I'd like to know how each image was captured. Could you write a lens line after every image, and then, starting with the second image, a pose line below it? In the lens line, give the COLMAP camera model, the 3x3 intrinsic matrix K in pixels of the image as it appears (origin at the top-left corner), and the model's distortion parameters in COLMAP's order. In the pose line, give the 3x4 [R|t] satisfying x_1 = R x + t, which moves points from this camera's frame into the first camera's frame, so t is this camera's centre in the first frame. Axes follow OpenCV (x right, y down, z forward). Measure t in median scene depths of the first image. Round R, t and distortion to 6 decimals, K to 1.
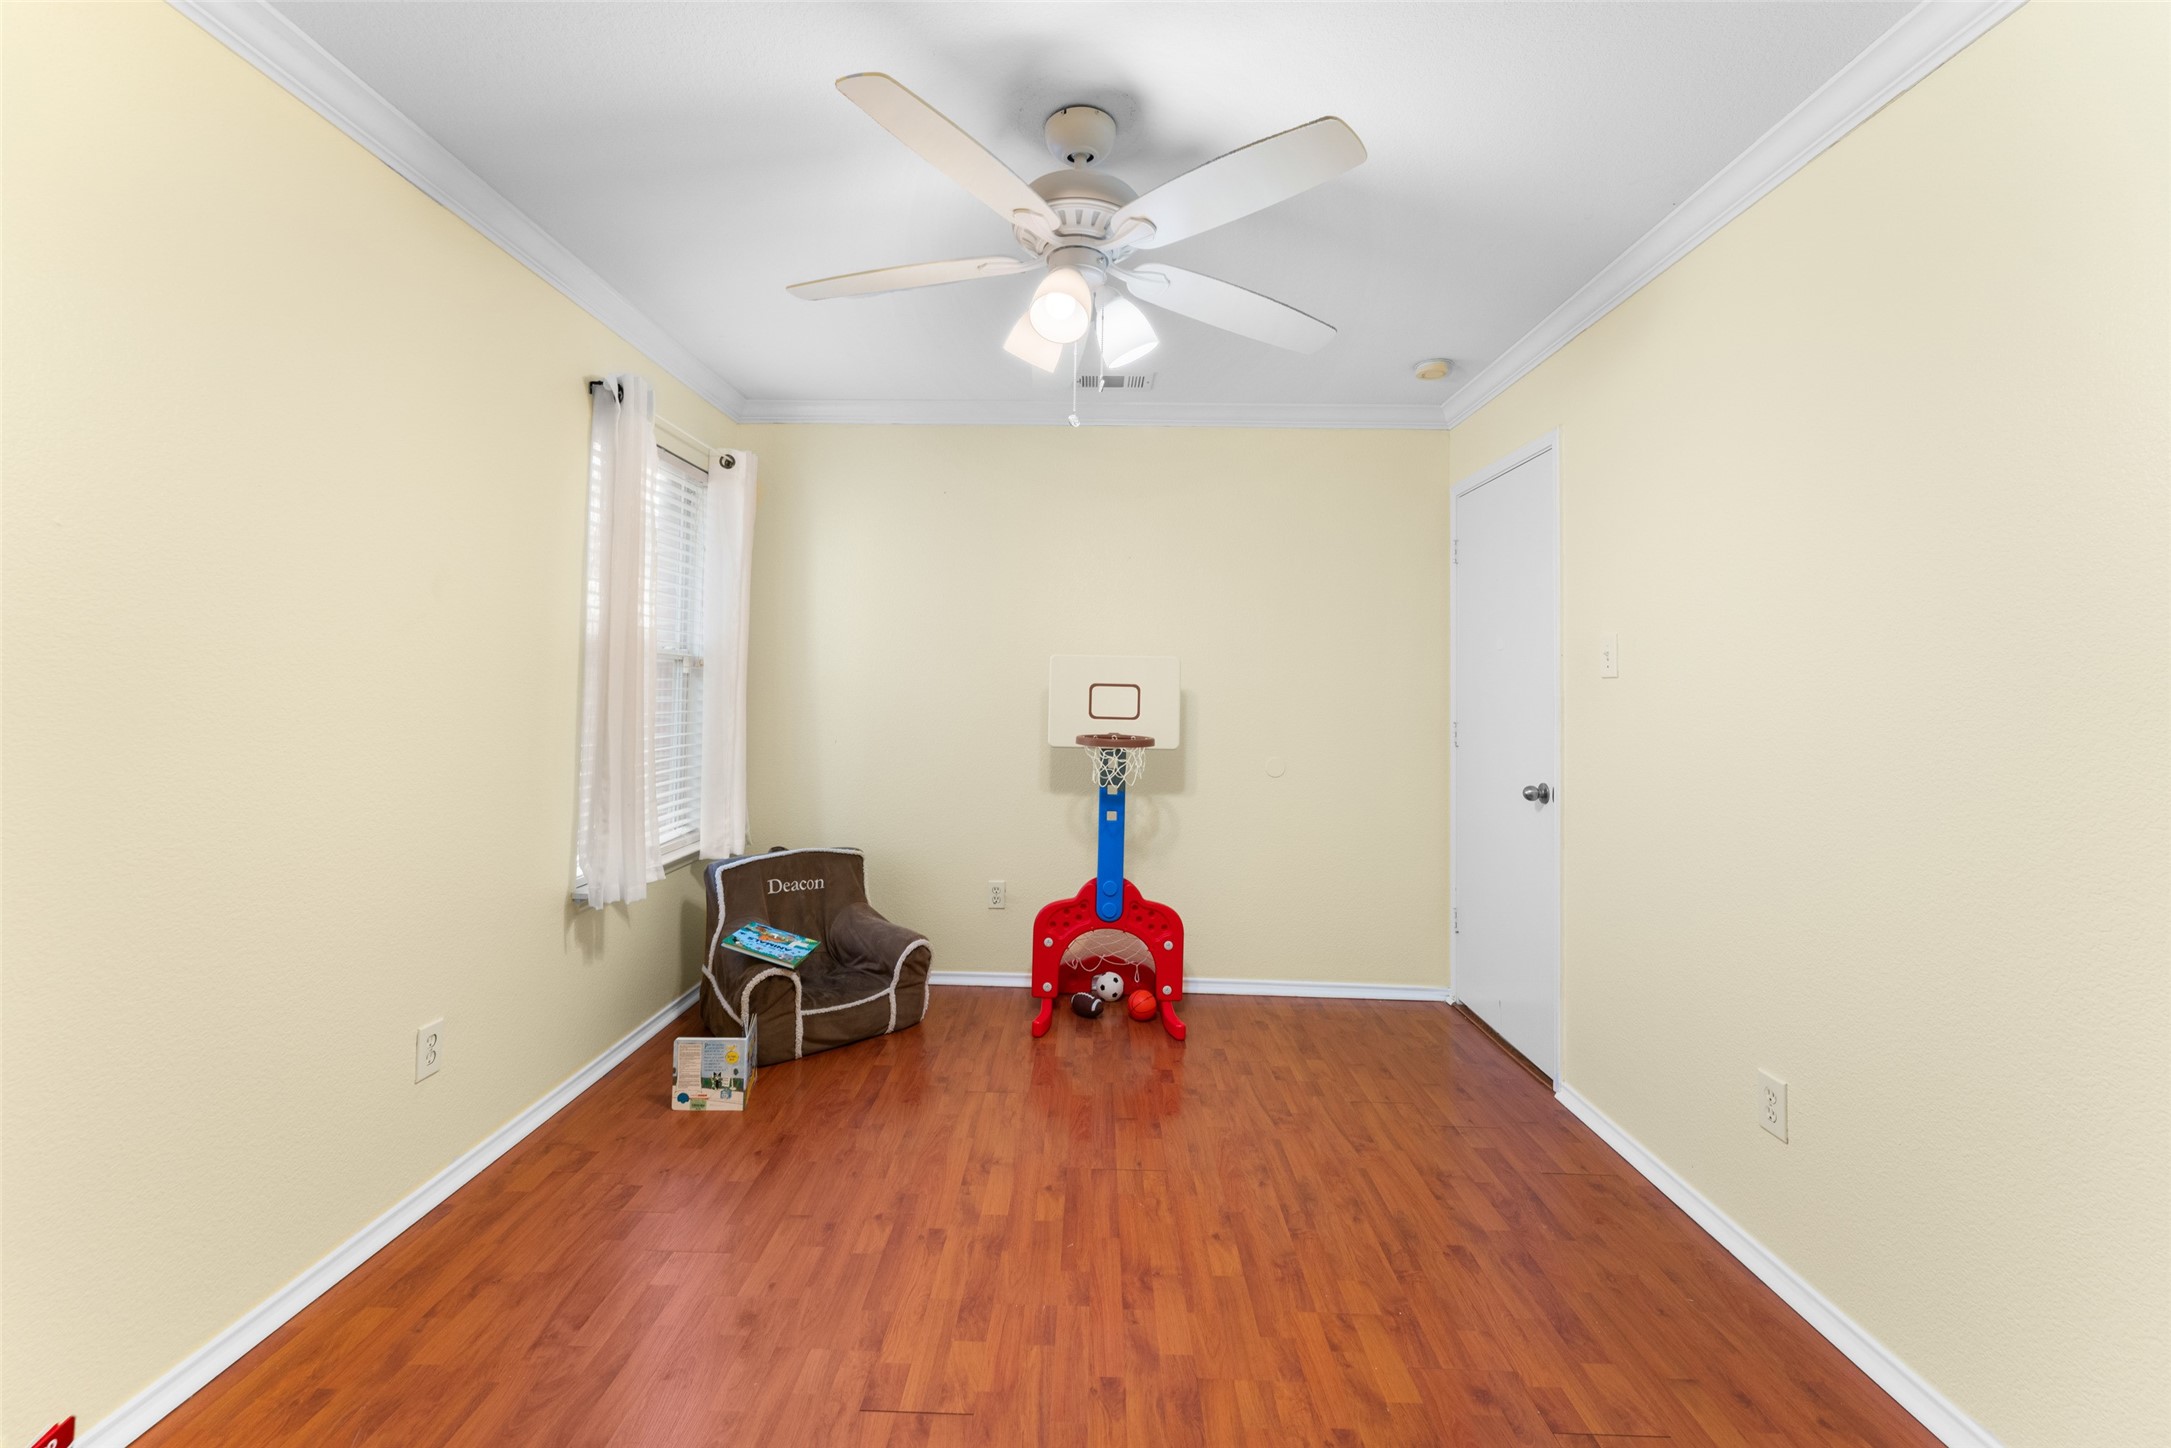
lens RADIAL K [[869.4, 0, 1087.4], [0, 869.4, 709.1], [0, 0, 1]] dist [-0.001314, -0.000187]
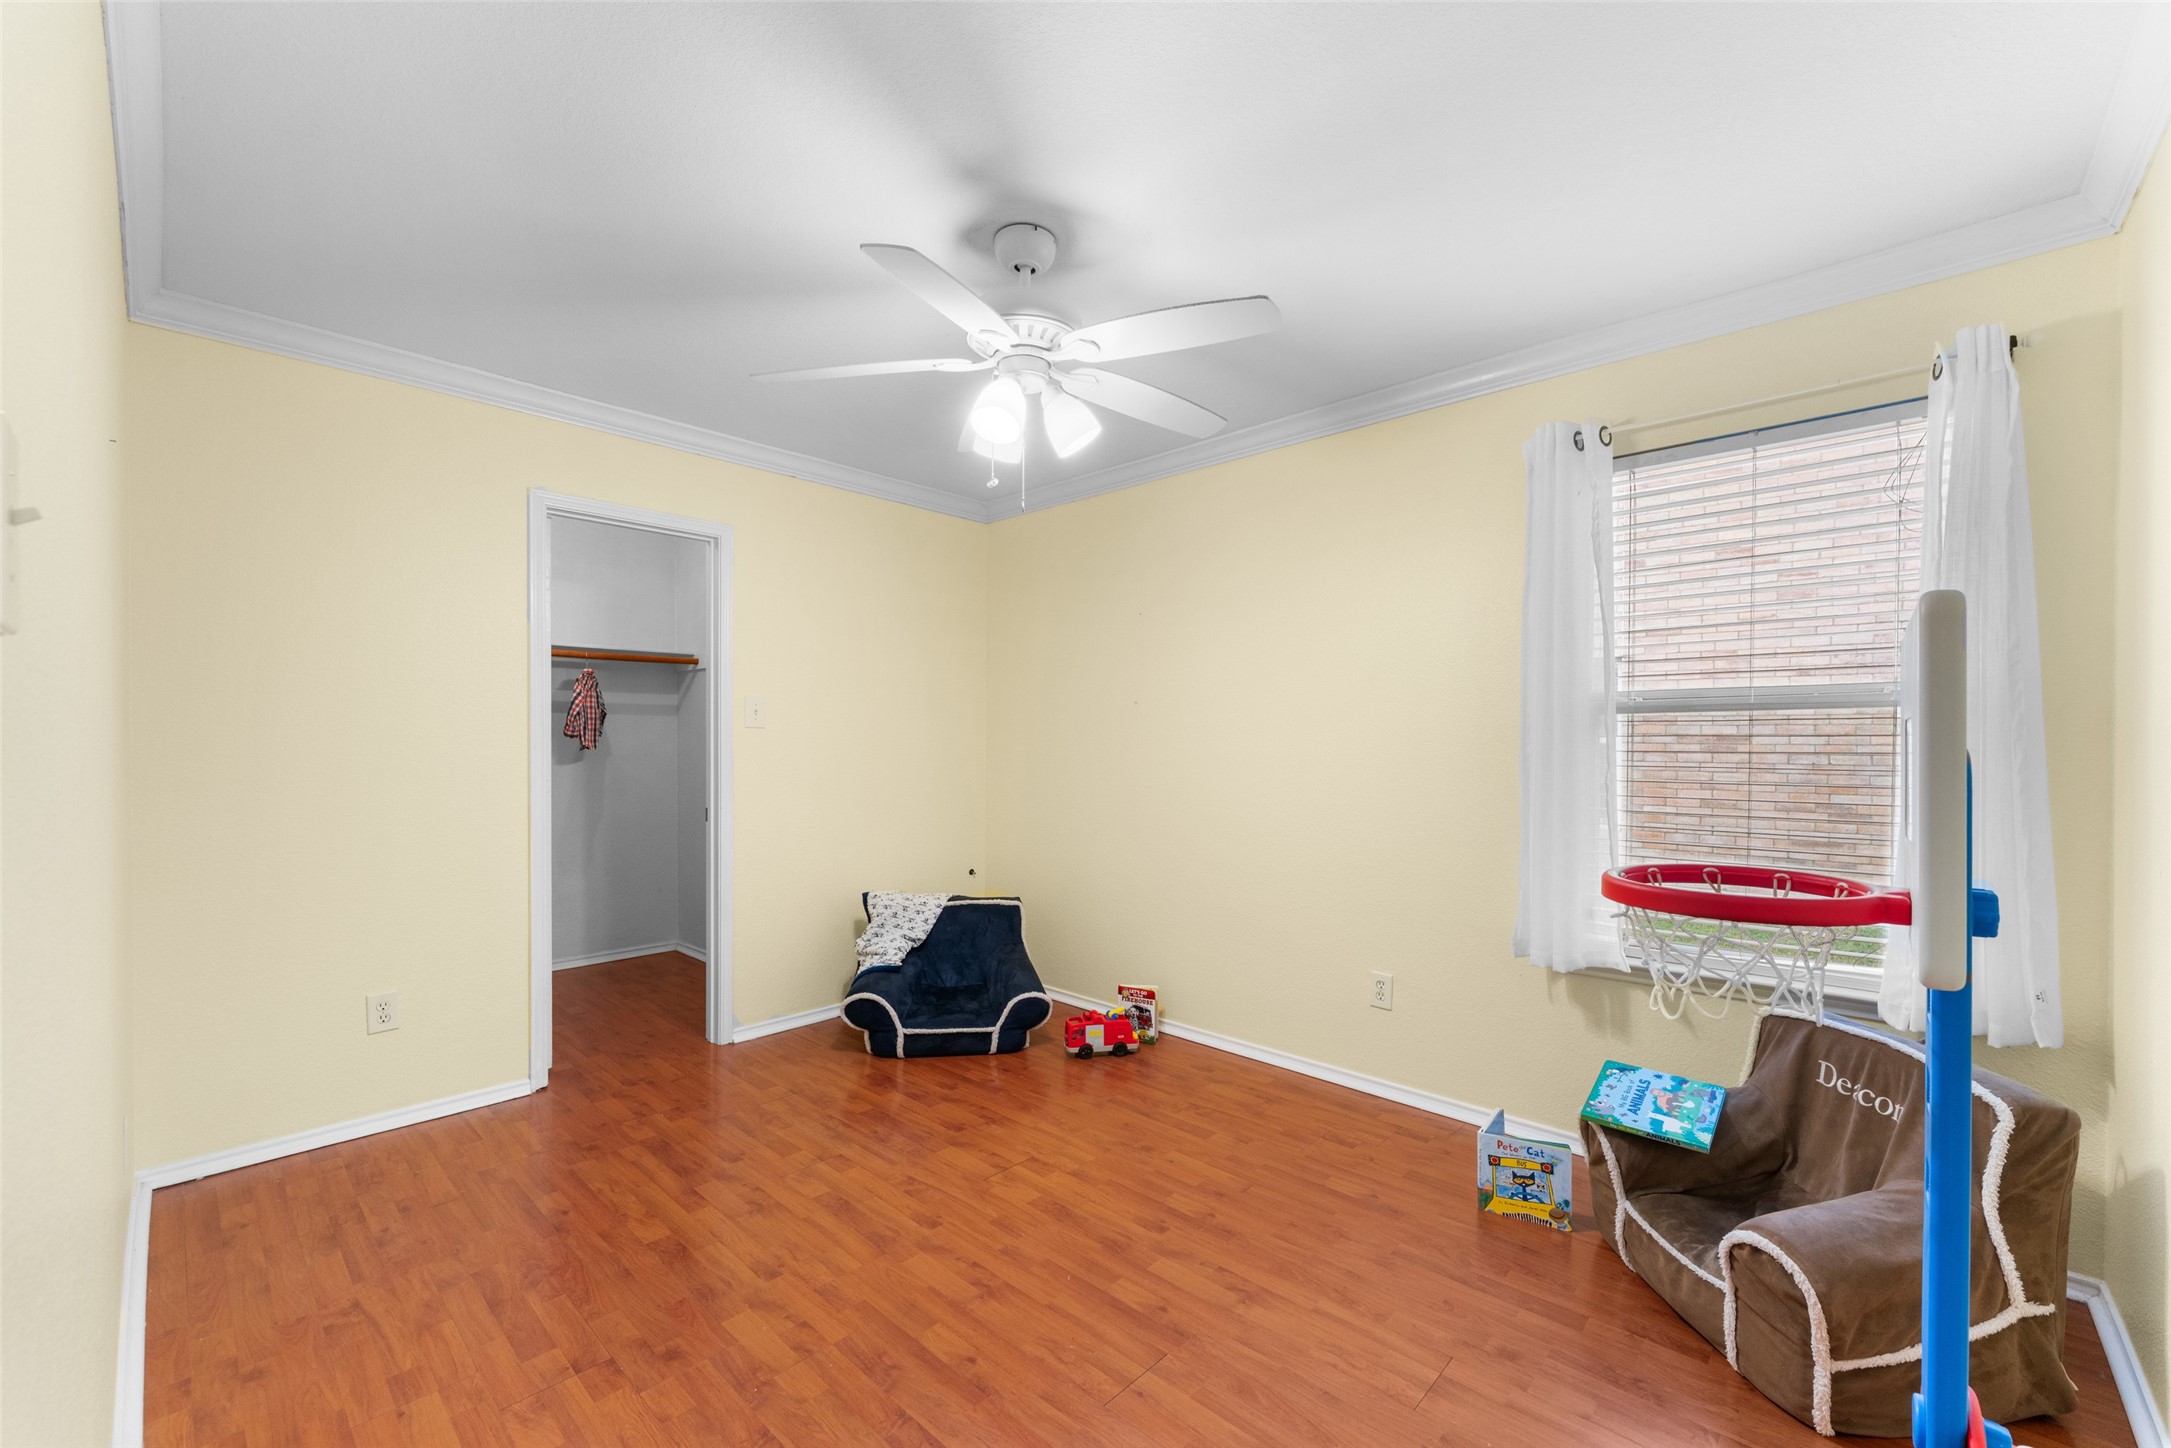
lens RADIAL K [[869.4, 0, 1084.5], [0, 869.4, 735.4], [0, 0, 1]] dist [-0.001314, -0.000187]
pose [[-0.661052, -0.023884, -0.749960, 0.808308], [-0.031874, 0.999485, -0.003735, -0.031614], [0.749663, 0.021435, -0.661473, 1.784281]]
